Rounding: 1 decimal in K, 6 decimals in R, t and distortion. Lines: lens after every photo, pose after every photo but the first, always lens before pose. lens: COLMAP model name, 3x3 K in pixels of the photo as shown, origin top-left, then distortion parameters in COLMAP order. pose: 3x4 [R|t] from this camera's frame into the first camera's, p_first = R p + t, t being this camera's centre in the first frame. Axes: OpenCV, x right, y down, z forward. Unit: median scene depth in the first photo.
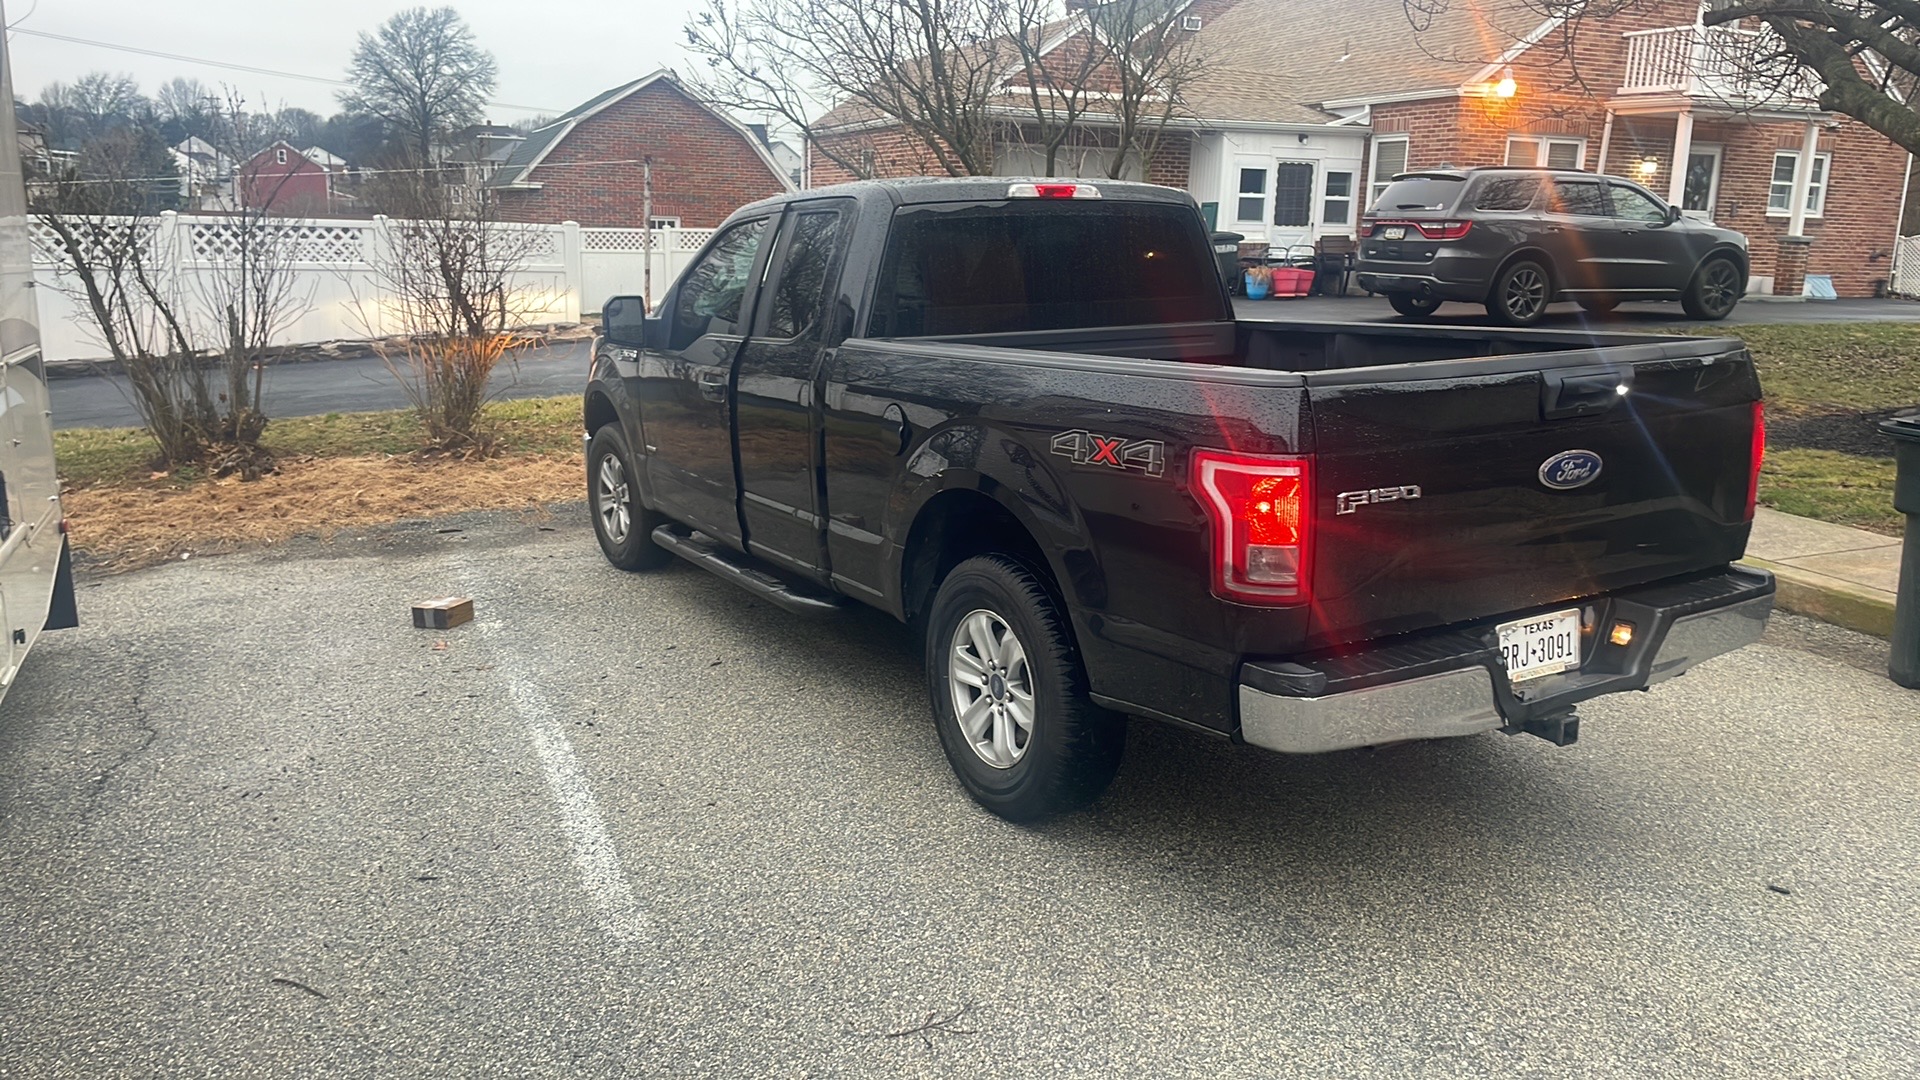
lens RADIAL K [[1380.9, 0, 955.2], [0, 1380.9, 531.9], [0, 0, 1]] dist [0.082453, -0.098766]
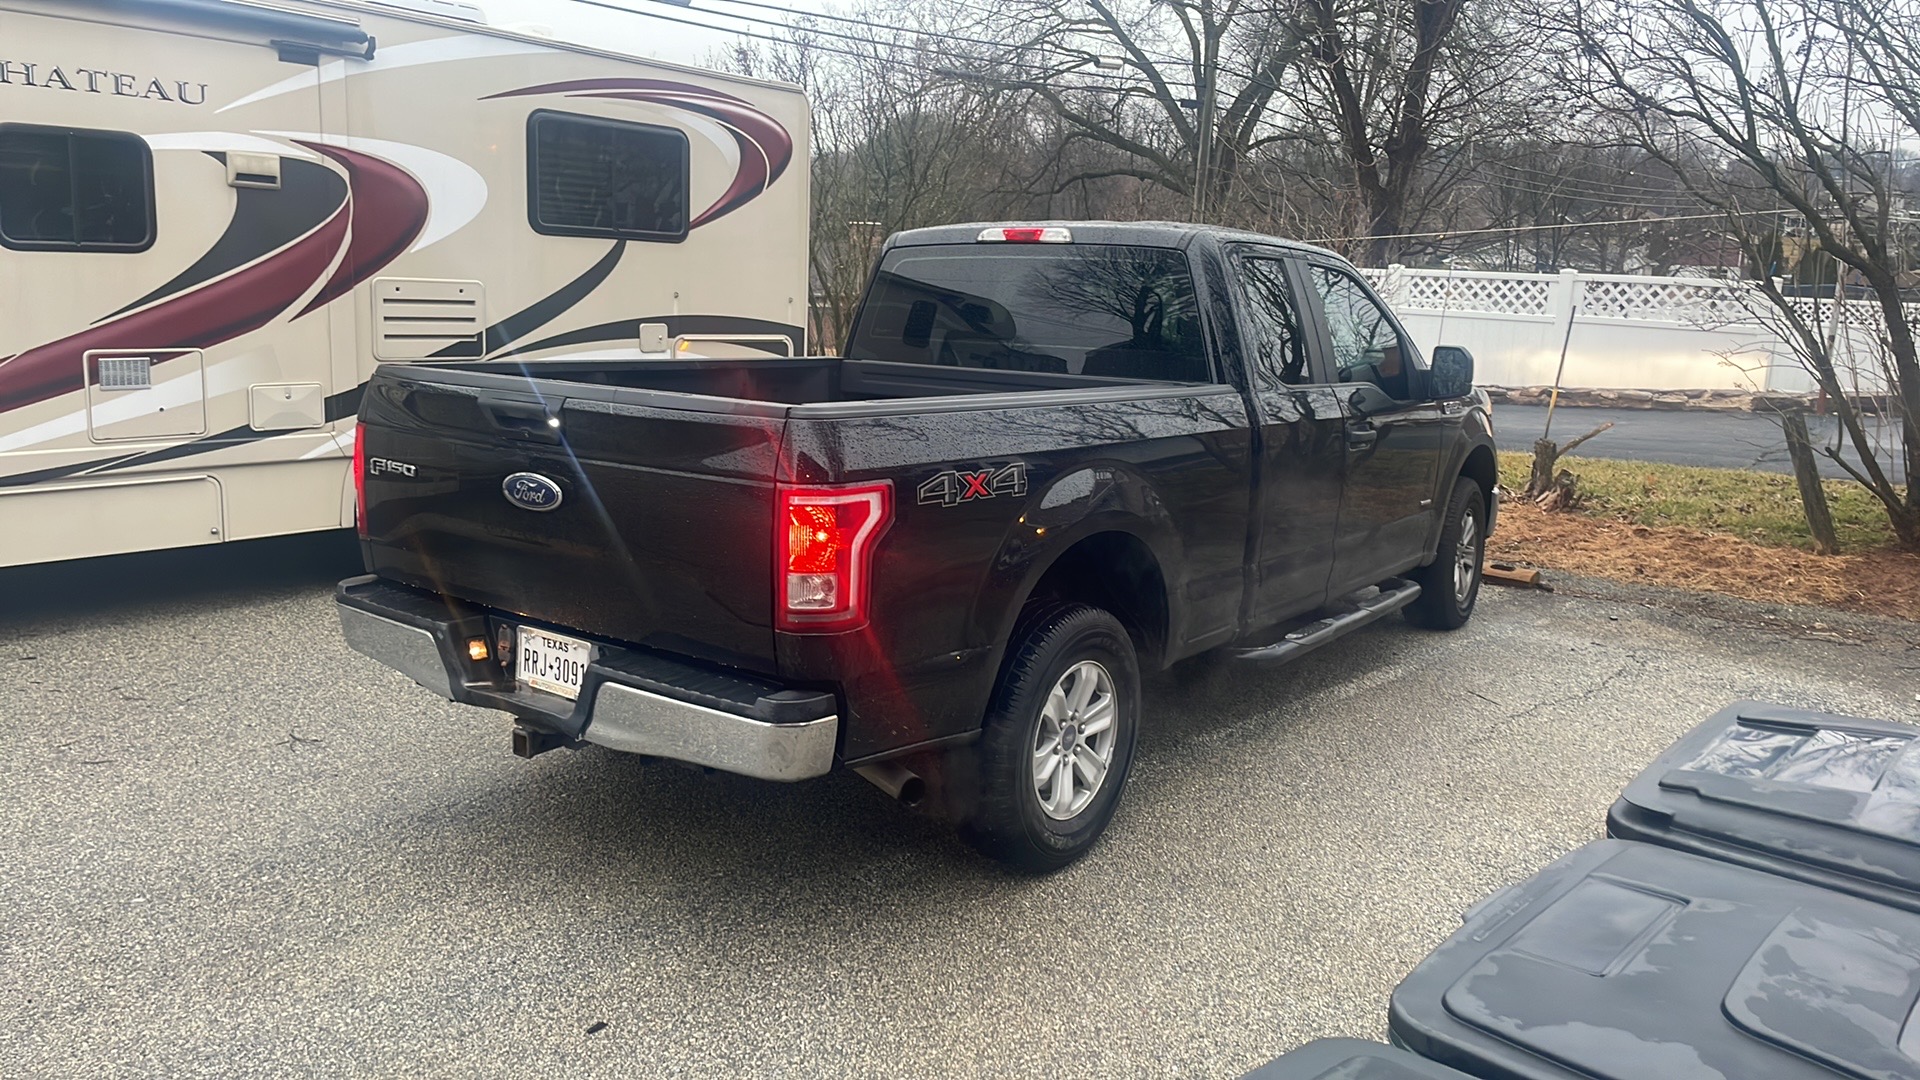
lens RADIAL K [[1380.9, 0, 955.2], [0, 1380.9, 531.9], [0, 0, 1]] dist [0.082453, -0.098766]
pose [[0.391525, 0.183433, -0.901699, 1.417973], [-0.221187, 0.969958, 0.101278, -0.179316], [0.893188, 0.159791, 0.420336, 0.800415]]
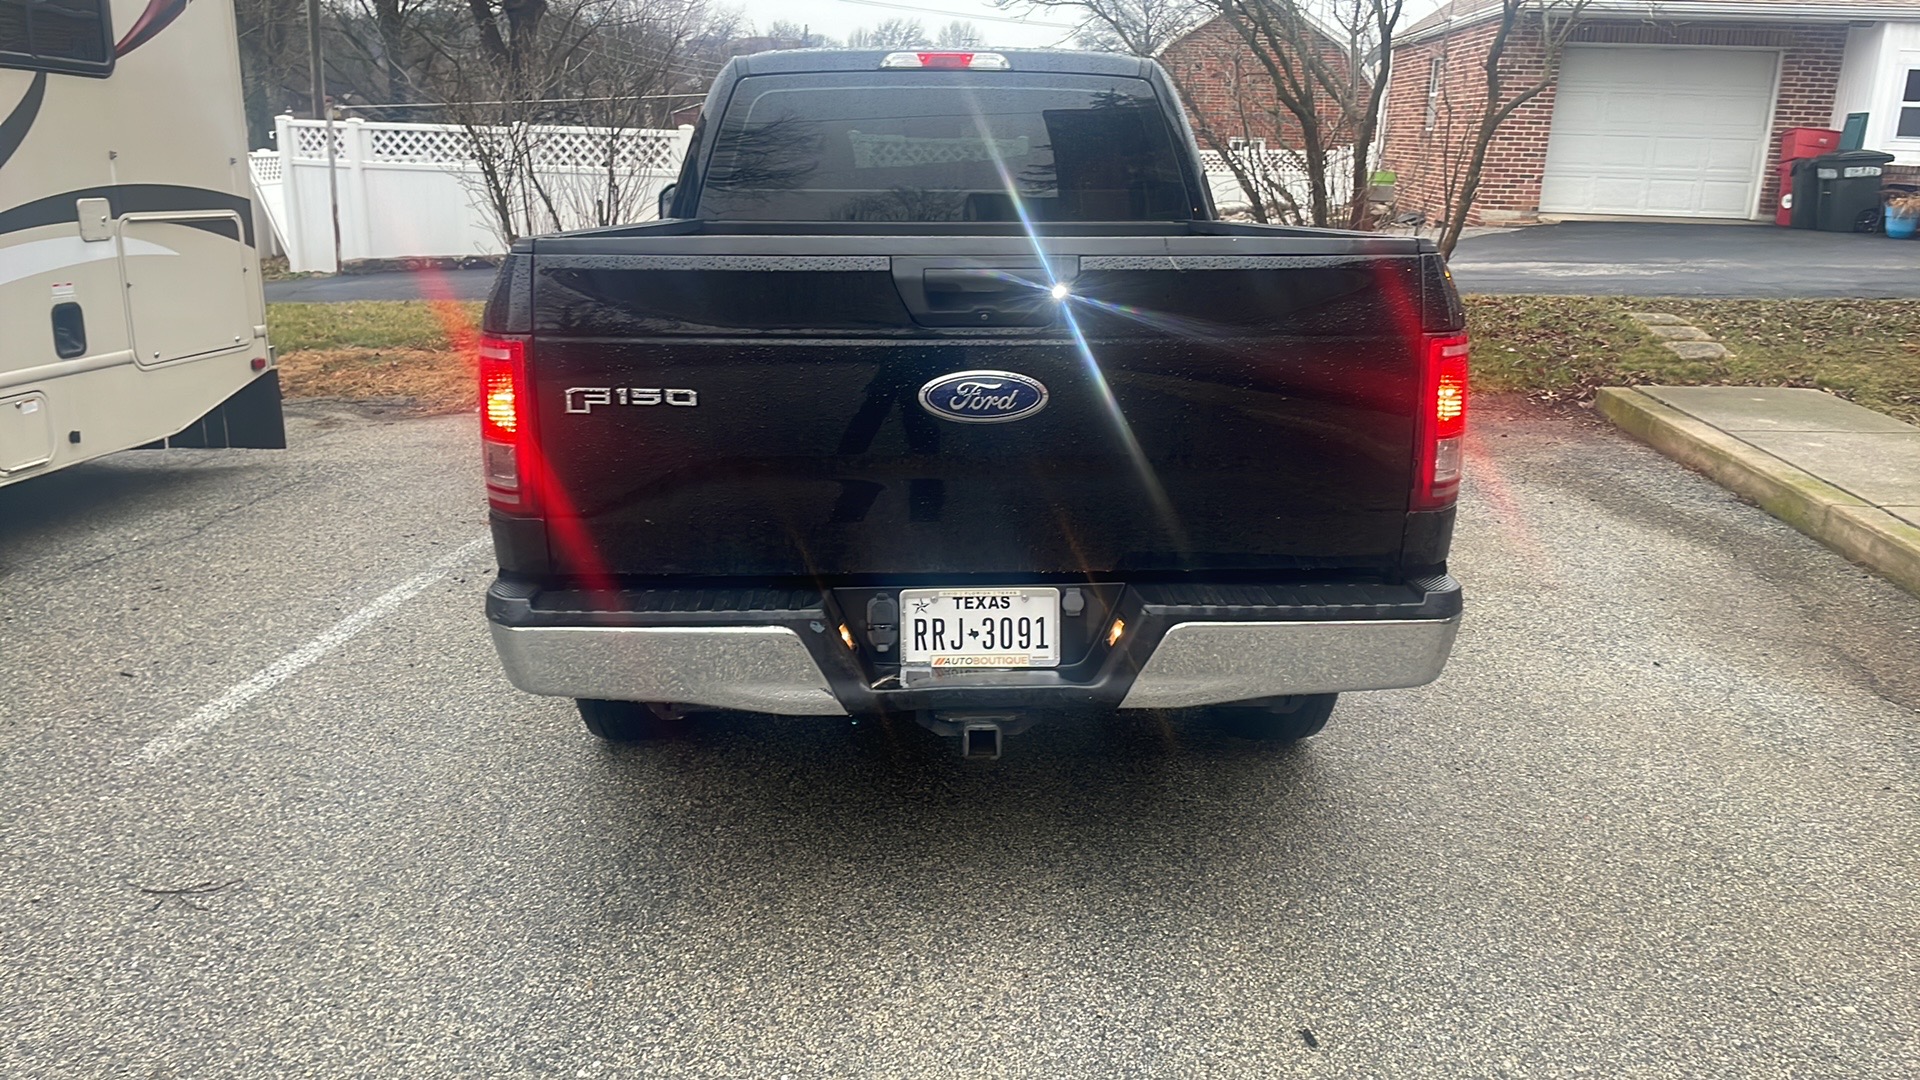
lens RADIAL K [[1380.9, 0, 955.2], [0, 1380.9, 531.9], [0, 0, 1]] dist [0.082453, -0.098766]
pose [[0.881726, 0.129954, -0.453510, 0.726899], [-0.108525, 0.991403, 0.073090, -0.023489], [0.459109, -0.015228, 0.888249, 0.314914]]
